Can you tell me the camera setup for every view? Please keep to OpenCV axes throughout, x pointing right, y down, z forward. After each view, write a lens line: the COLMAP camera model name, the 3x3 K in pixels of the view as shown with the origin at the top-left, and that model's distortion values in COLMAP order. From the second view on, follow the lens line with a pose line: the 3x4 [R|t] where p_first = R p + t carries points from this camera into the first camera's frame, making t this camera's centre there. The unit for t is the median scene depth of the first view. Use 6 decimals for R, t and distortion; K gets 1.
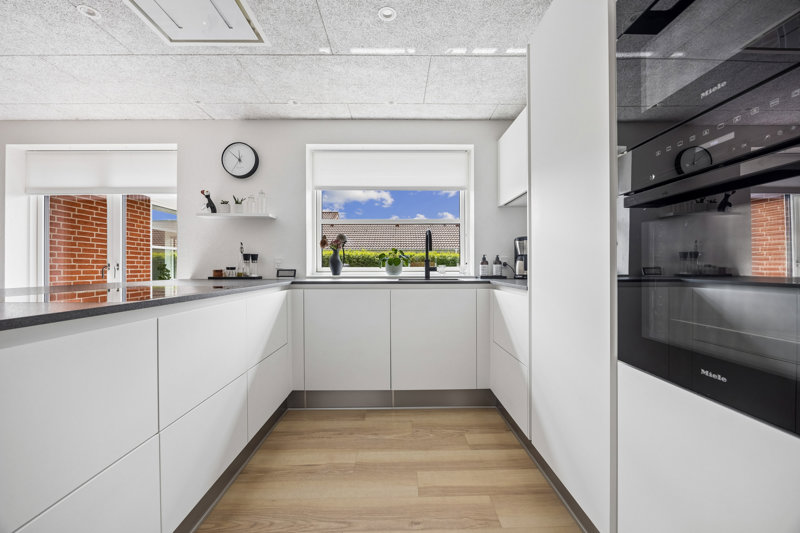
lens RADIAL K [[335.0, 0, 401.6], [0, 335.0, 268.2], [0, 0, 1]] dist [-0.011805, 0.000087]
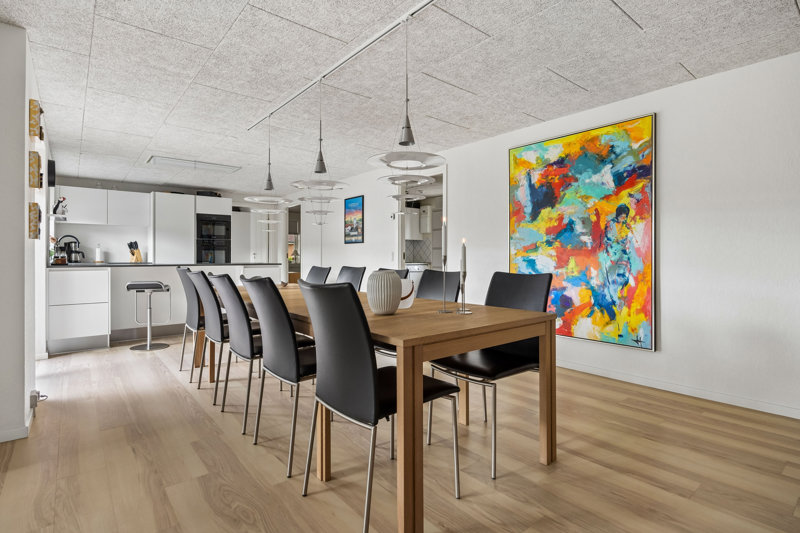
lens RADIAL K [[414.2, 0, 402.9], [0, 414.2, 259.6], [0, 0, 1]] dist [-0.001544, 0.000072]
pose [[-0.623023, 0.001269, 0.782202, -2.644451], [0.001012, 0.999999, -0.000816, 0.016790], [-0.782203, 0.000283, -0.623024, 0.954647]]
